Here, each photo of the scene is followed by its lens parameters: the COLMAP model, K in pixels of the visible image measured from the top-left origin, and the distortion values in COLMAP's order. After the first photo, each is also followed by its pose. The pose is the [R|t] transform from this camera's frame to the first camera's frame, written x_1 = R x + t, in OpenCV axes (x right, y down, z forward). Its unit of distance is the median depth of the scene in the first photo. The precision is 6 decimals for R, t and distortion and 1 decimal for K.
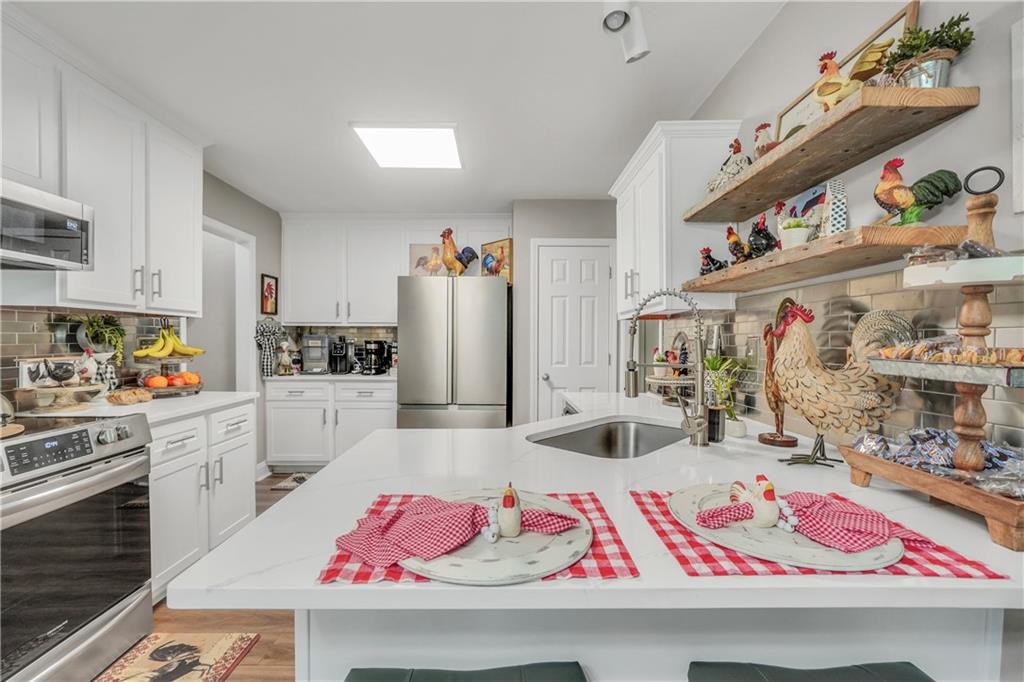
lens RADIAL K [[435.1, 0, 507.4], [0, 435.1, 343.9], [0, 0, 1]] dist [-0.002020, -0.000211]
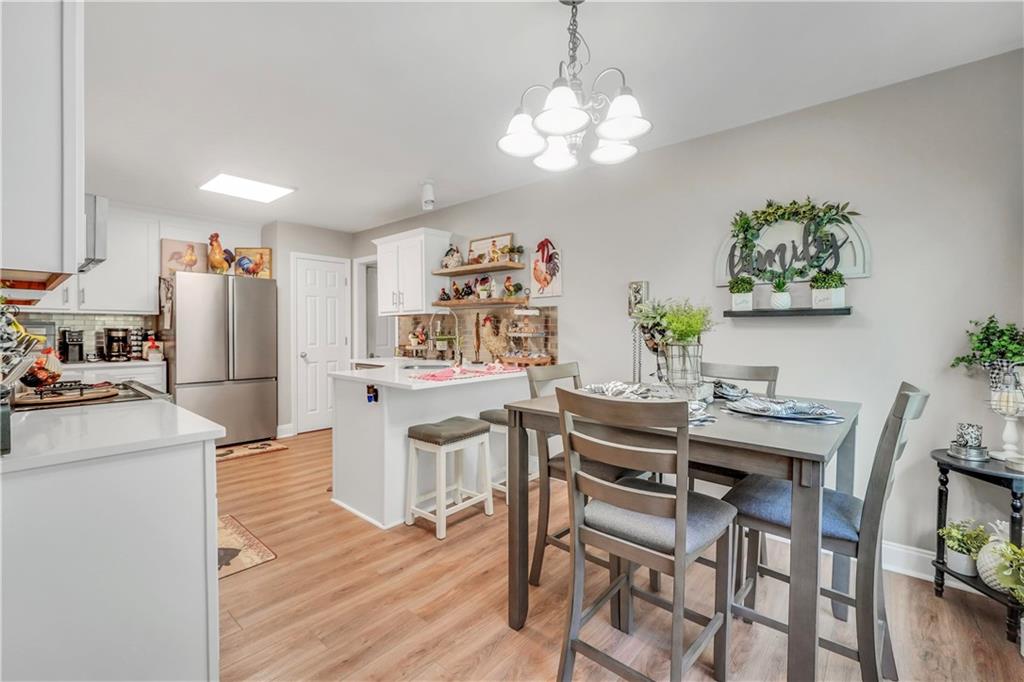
lens RADIAL K [[435.1, 0, 512.2], [0, 435.1, 333.5], [0, 0, 1]] dist [-0.002020, -0.000211]
pose [[0.654141, -0.009256, 0.756316, -0.512962], [0.006637, 0.999957, 0.006498, 0.004799], [-0.756343, 0.000769, 0.654175, -0.386976]]
